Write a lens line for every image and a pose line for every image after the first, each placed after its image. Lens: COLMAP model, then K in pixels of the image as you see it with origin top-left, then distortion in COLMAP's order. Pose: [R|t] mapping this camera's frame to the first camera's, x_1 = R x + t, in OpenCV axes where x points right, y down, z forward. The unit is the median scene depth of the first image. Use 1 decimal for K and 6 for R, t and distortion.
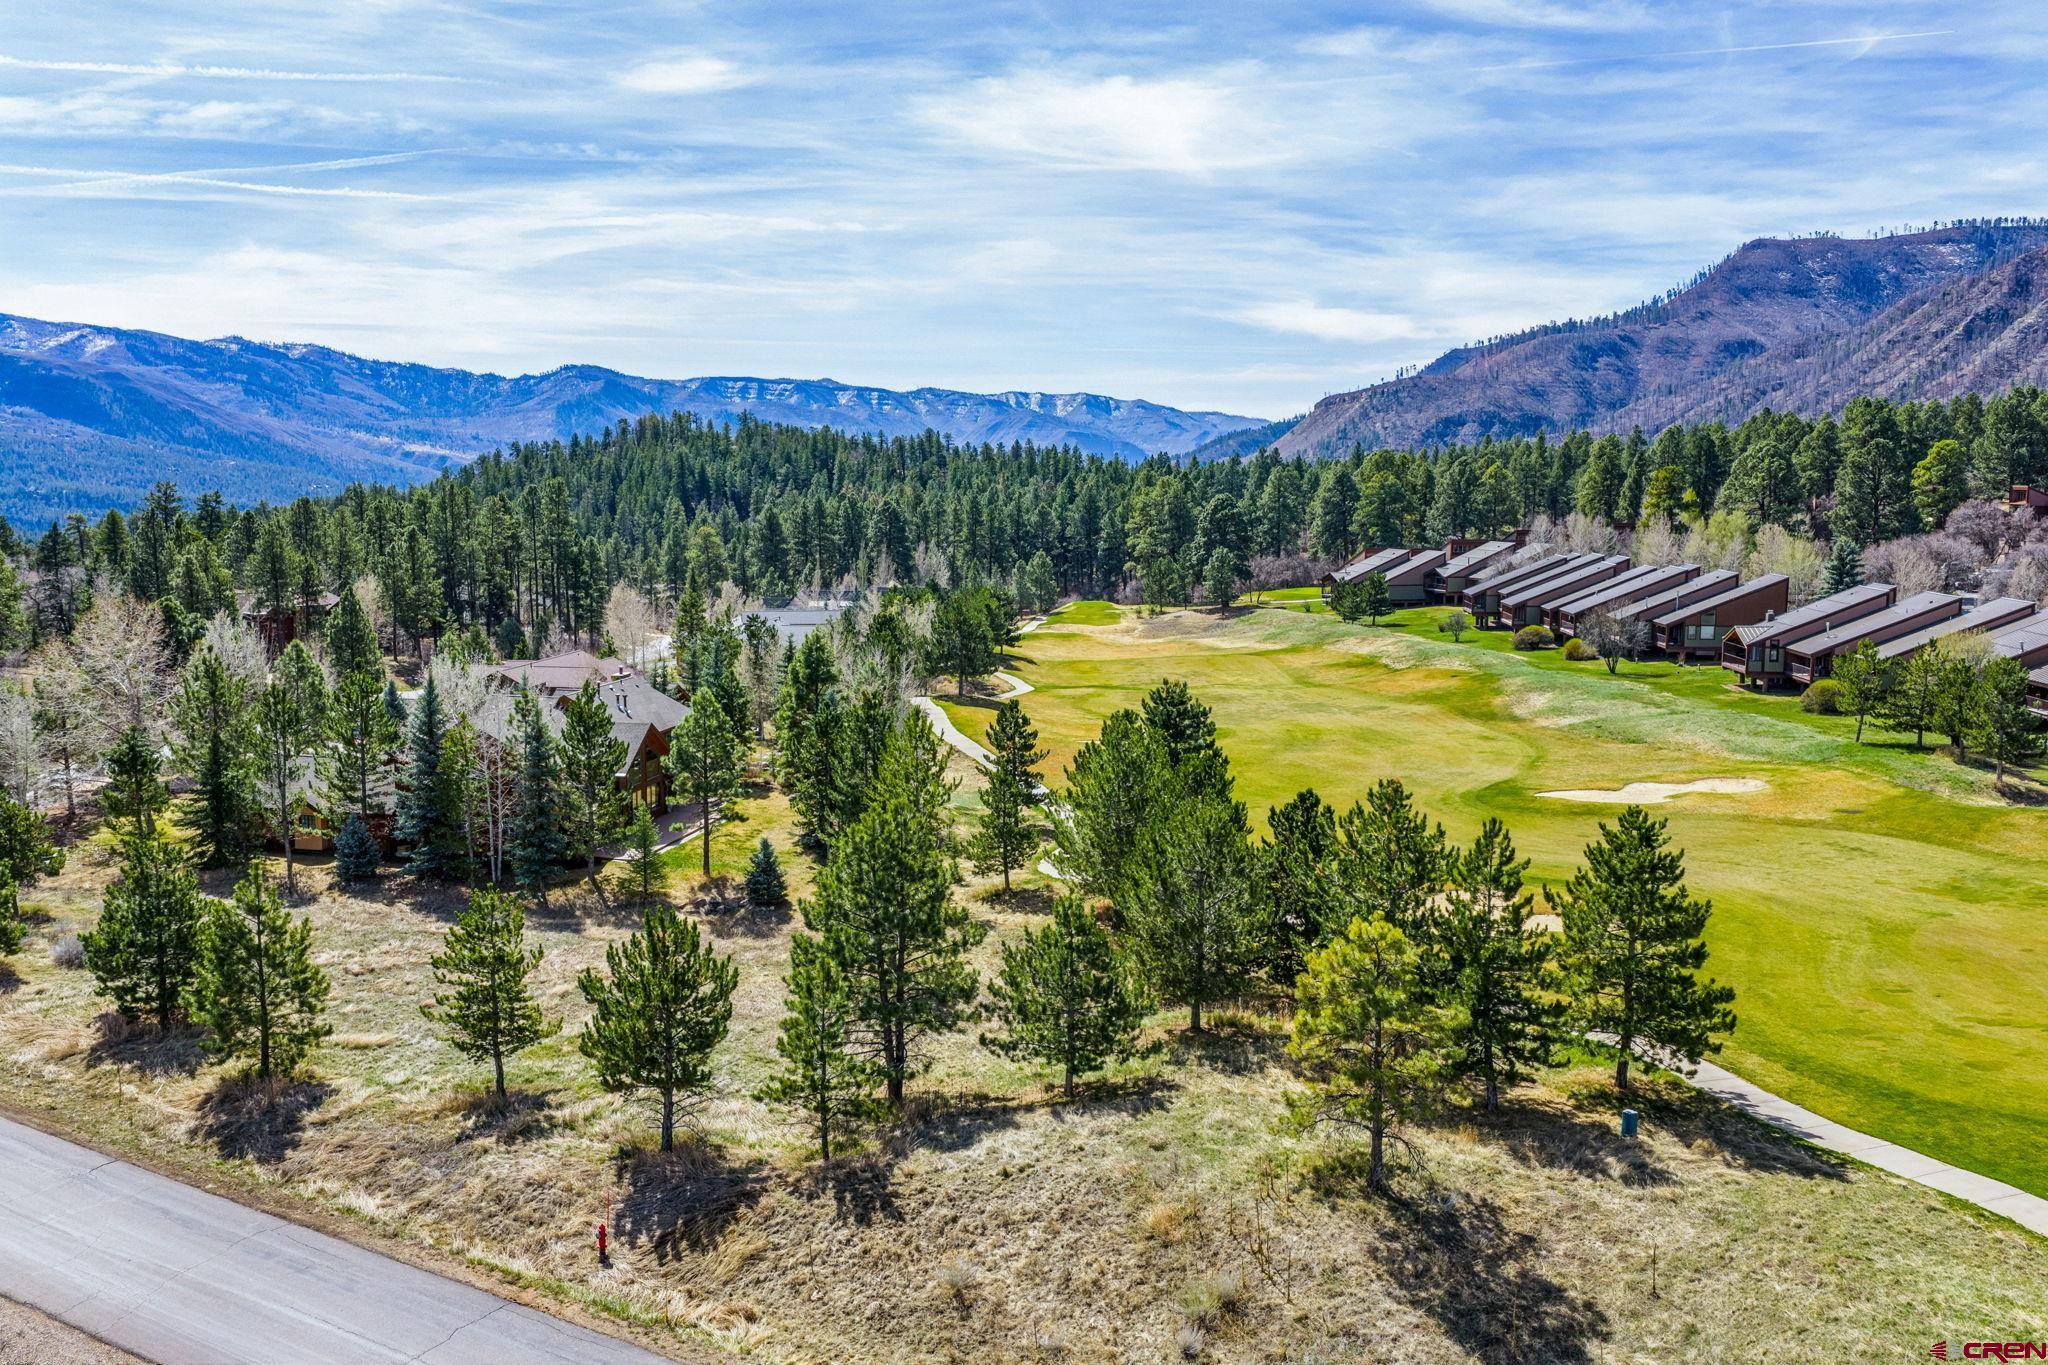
lens RADIAL K [[1739.9, 0, 1025.0], [0, 1739.9, 674.0], [0, 0, 1]] dist [0.013041, -0.018773]
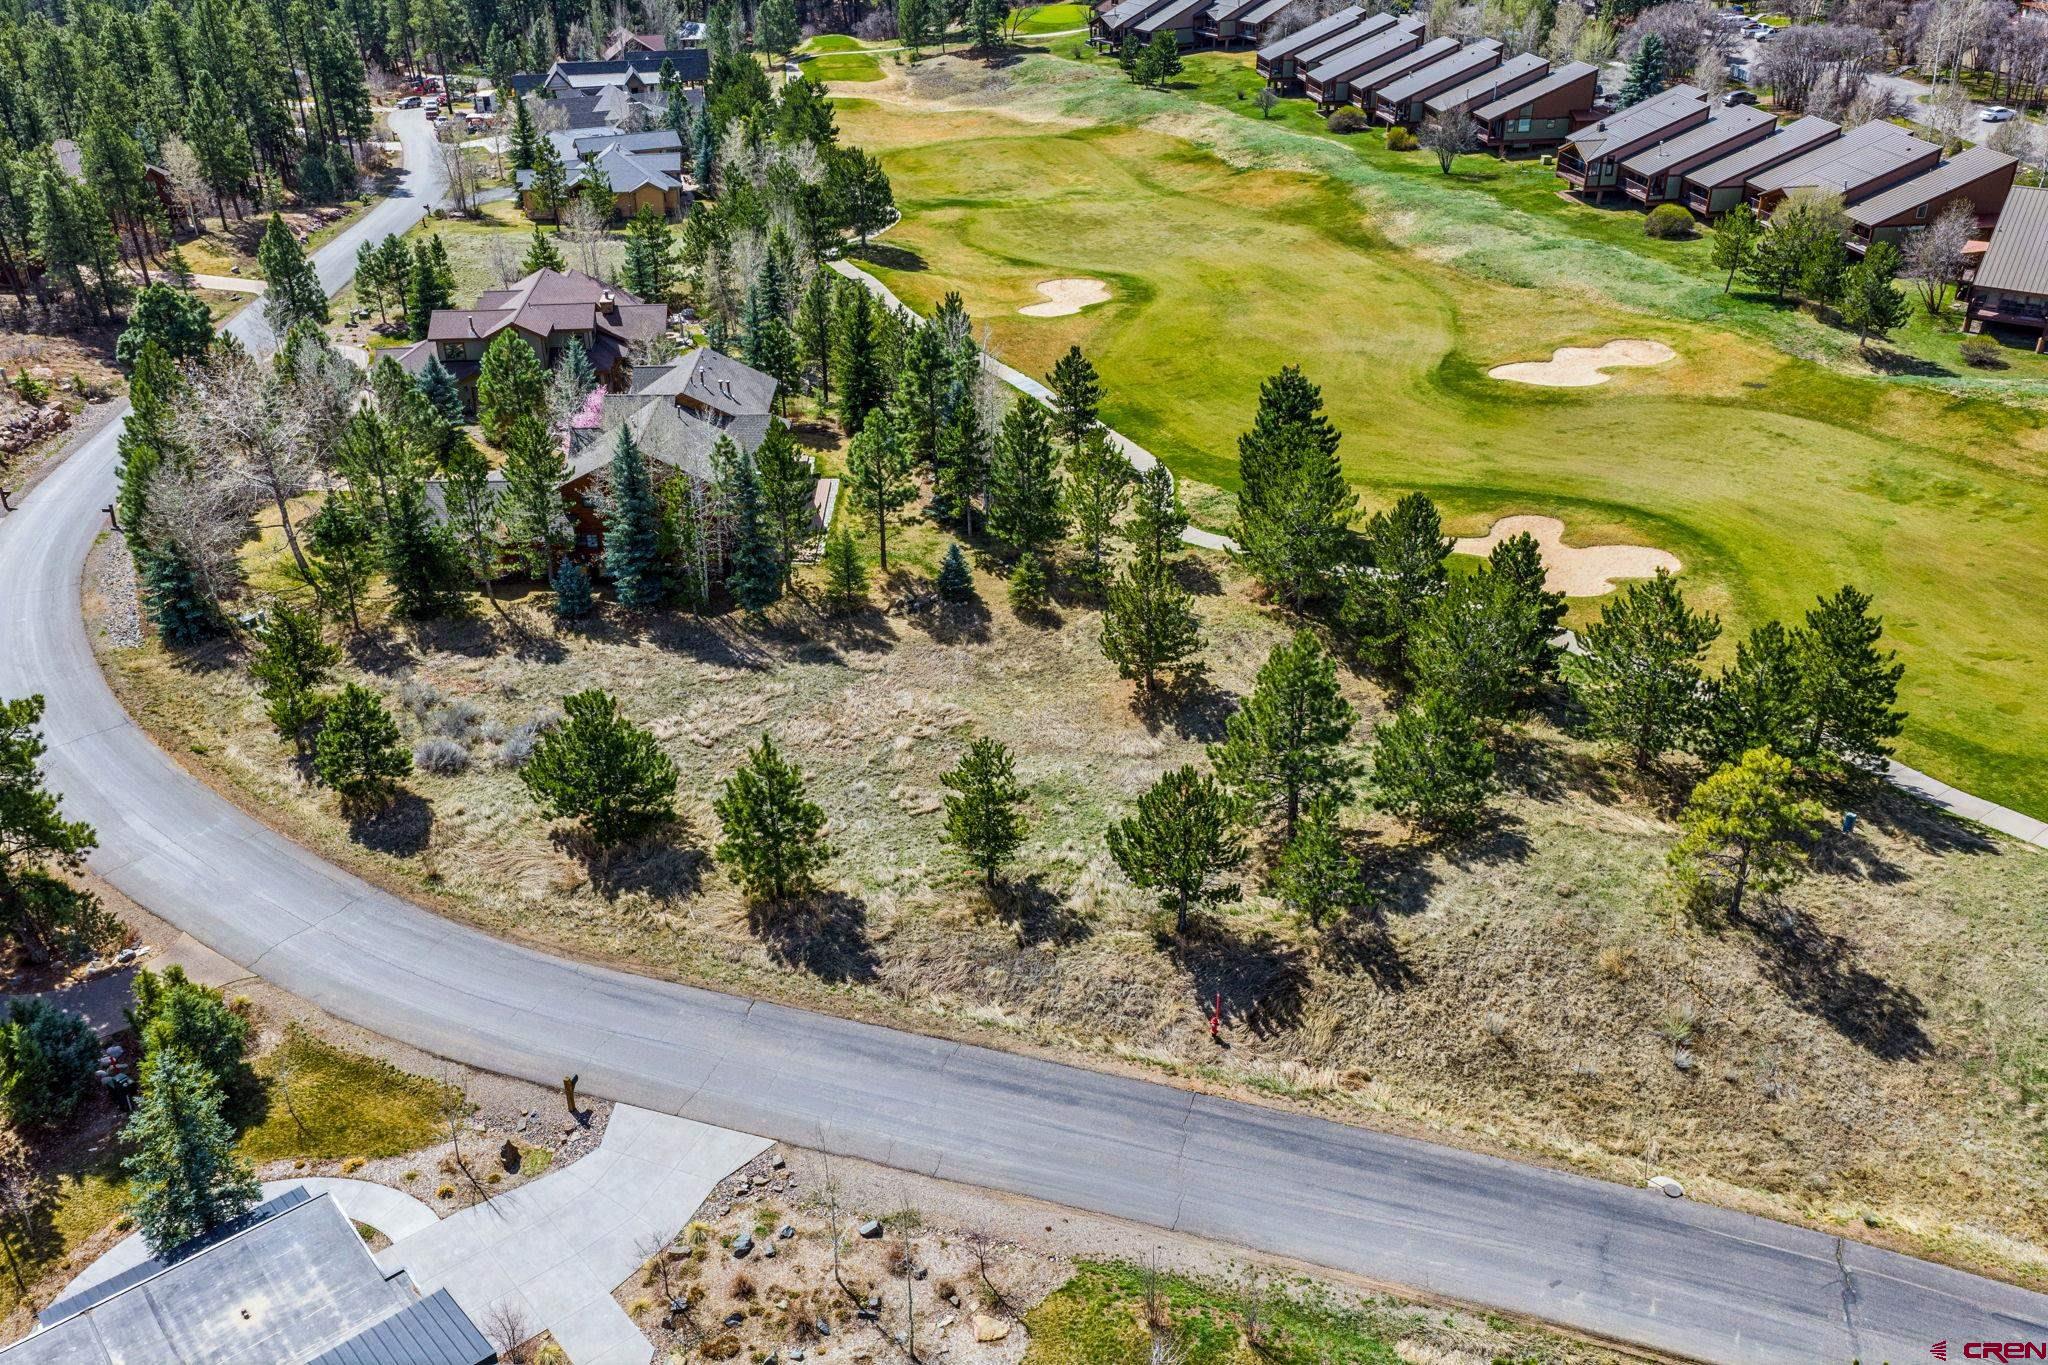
lens RADIAL K [[1739.9, 0, 1025.0], [0, 1739.9, 674.0], [0, 0, 1]] dist [0.013041, -0.018773]
pose [[0.971549, -0.121205, 0.203474, -0.285366], [0.038430, 0.928418, 0.369544, -0.199406], [-0.233700, -0.351211, 0.906662, -0.045817]]
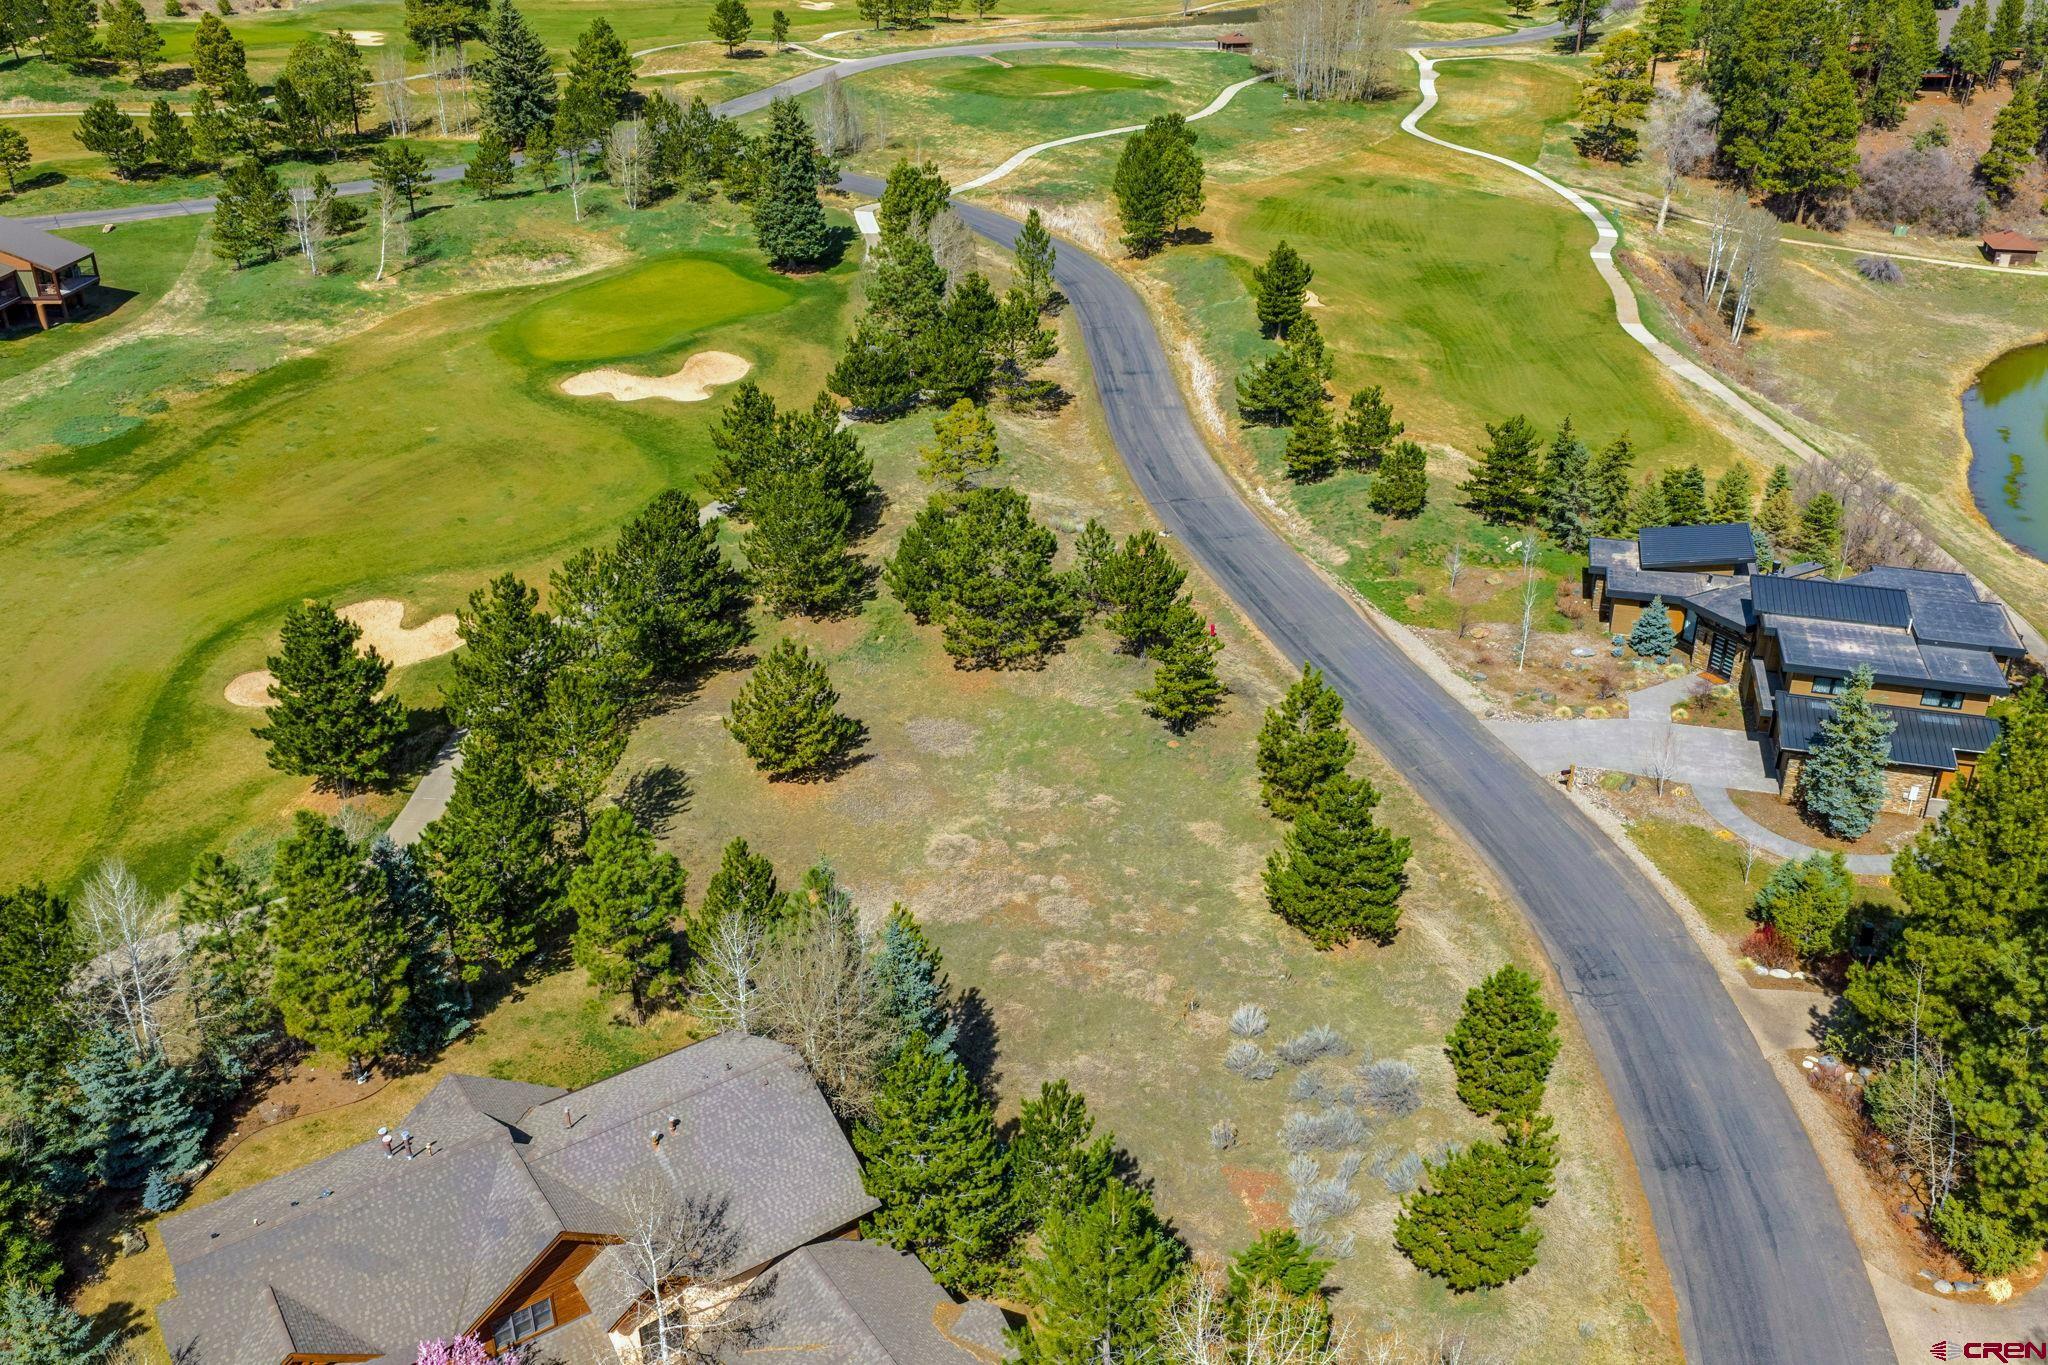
lens RADIAL K [[1739.9, 0, 1025.0], [0, 1739.9, 674.0], [0, 0, 1]] dist [0.013041, -0.018773]
pose [[-0.733675, -0.311535, 0.603877, -0.620989], [0.046937, 0.863349, 0.502420, -0.317707], [-0.677877, 0.396957, -0.618795, 1.127850]]
